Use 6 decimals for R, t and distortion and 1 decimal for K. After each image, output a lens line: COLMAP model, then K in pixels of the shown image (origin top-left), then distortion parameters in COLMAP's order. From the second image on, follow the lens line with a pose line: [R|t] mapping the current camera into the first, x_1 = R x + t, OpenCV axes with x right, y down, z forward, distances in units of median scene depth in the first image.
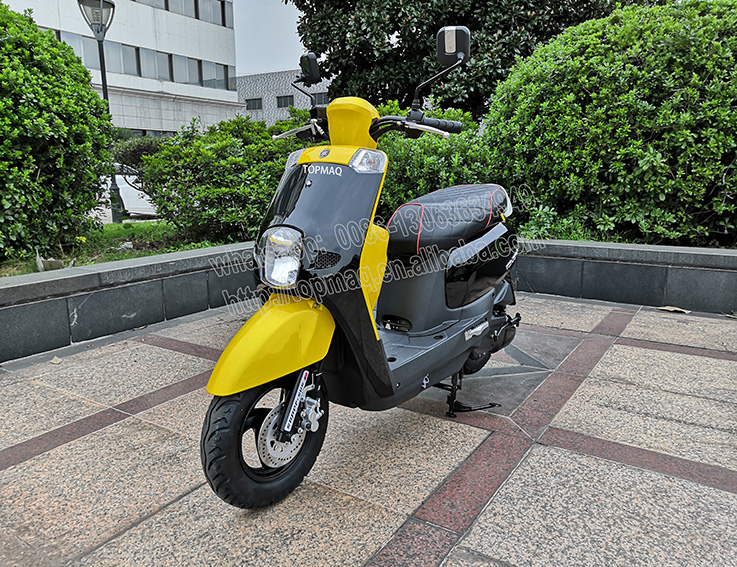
lens RADIAL K [[575.0, 0, 364.4], [0, 575.0, 281.5], [0, 0, 1]] dist [-0.017277, 0.067057]
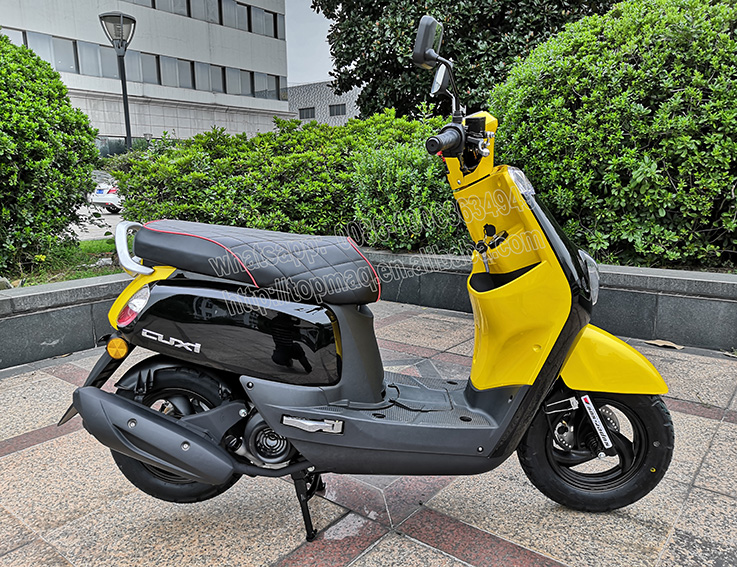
lens RADIAL K [[575.0, 0, 363.7], [0, 575.0, 280.7], [0, 0, 1]] dist [-0.017277, 0.067057]
pose [[0.995103, 0.007429, -0.098566, 0.142685], [-0.008695, 0.999885, -0.012415, -0.025944], [0.098463, 0.013211, 0.995053, 0.079198]]
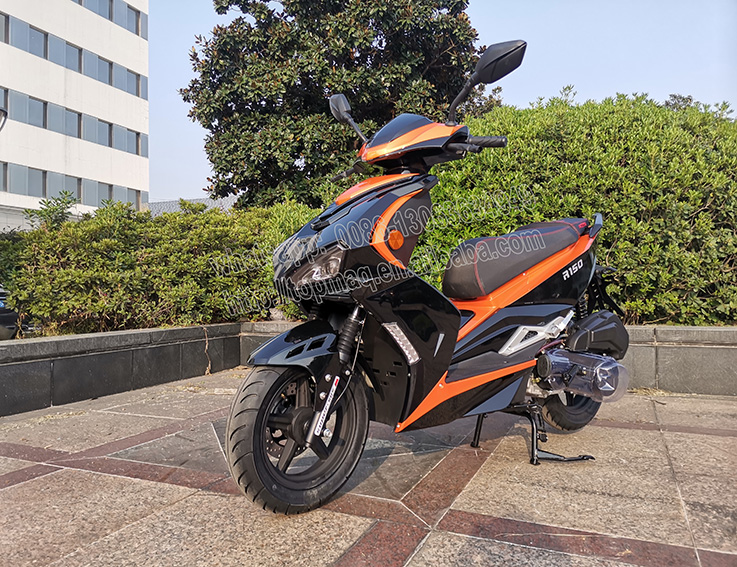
lens RADIAL K [[556.1, 0, 360.7], [0, 556.1, 296.8], [0, 0, 1]] dist [0.052192, -0.035774]
pose [[0.989619, -0.013306, 0.143101, 0.043070], [0.039115, 0.983054, -0.179094, 0.044932], [-0.138293, 0.182832, 0.973369, 0.099440]]
